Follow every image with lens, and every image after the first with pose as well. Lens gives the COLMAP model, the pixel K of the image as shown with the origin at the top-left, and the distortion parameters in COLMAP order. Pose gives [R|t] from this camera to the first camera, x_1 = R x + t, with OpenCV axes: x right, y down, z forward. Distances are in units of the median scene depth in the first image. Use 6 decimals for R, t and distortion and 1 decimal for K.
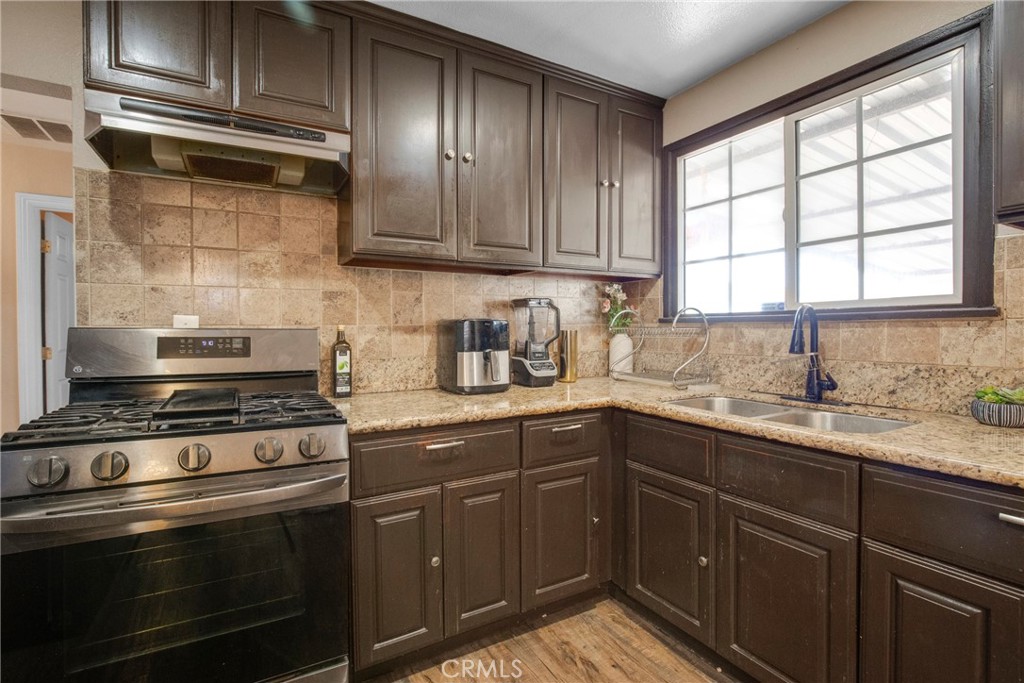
lens RADIAL K [[466.8, 0, 454.4], [0, 466.8, 345.4], [0, 0, 1]] dist [-0.018227, 0.000861]
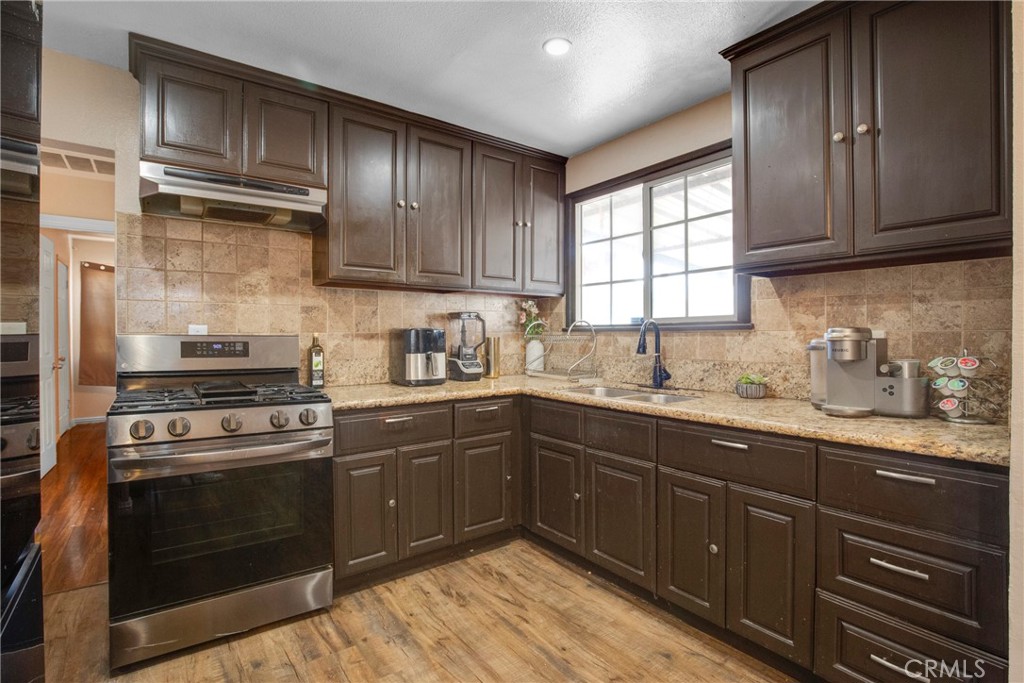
lens RADIAL K [[483.4, 0, 436.4], [0, 483.4, 357.1], [0, 0, 1]] dist [-0.001542, -0.000241]
pose [[0.995991, -0.000153, 0.089449, -0.033584], [-0.000856, 0.999936, 0.011241, 0.009515], [-0.089445, -0.011273, 0.995928, -0.397565]]
